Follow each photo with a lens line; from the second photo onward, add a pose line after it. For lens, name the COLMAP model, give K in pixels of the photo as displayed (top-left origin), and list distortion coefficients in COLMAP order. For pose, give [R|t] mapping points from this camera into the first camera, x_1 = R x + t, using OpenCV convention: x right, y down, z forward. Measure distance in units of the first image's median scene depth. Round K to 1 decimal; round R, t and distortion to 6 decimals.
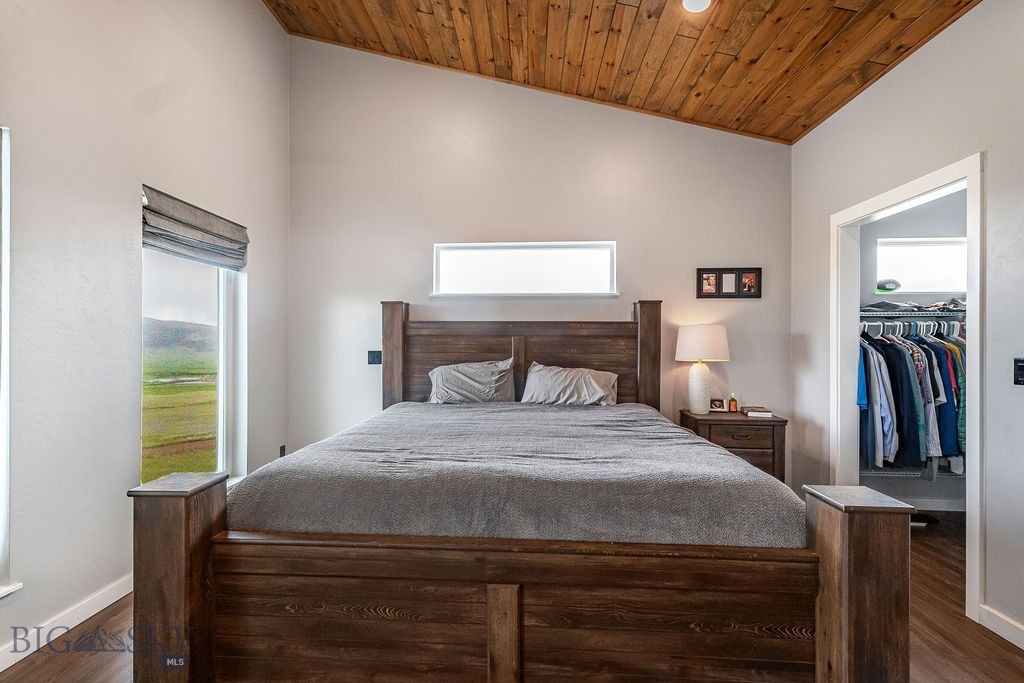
lens RADIAL K [[448.8, 0, 508.9], [0, 448.8, 347.9], [0, 0, 1]] dist [0.007496, -0.000463]
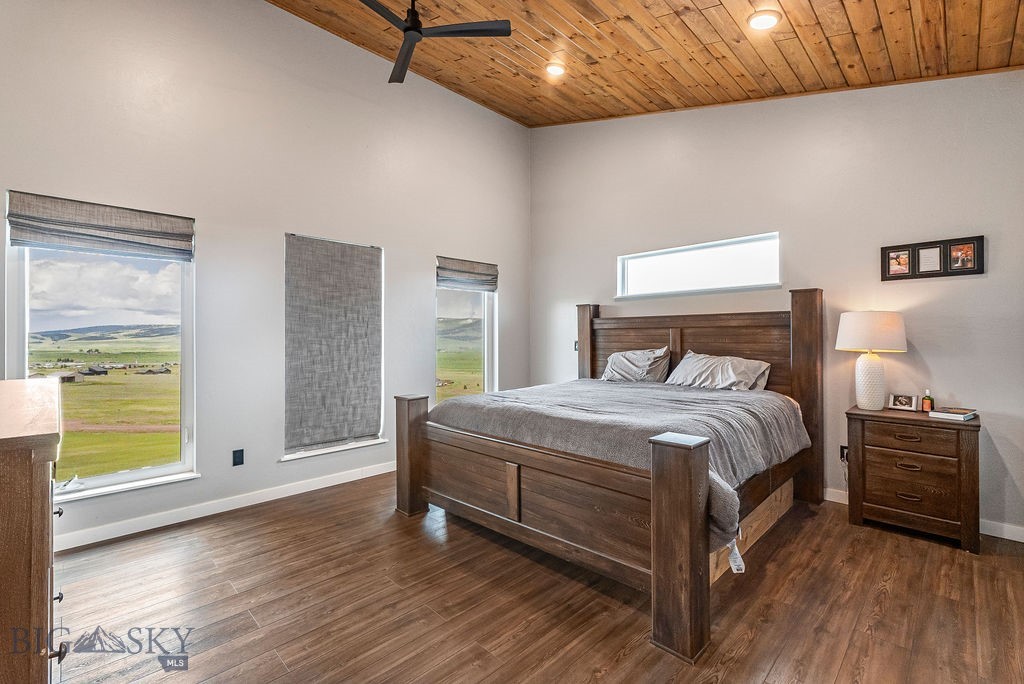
lens RADIAL K [[451.6, 0, 512.4], [0, 451.6, 337.6], [0, 0, 1]] dist [0.004358, 0.000586]
pose [[0.746169, -0.007235, -0.665717, 0.496152], [0.004016, 0.999972, -0.006366, 0.004410], [0.665744, 0.002076, 0.746177, -0.164001]]
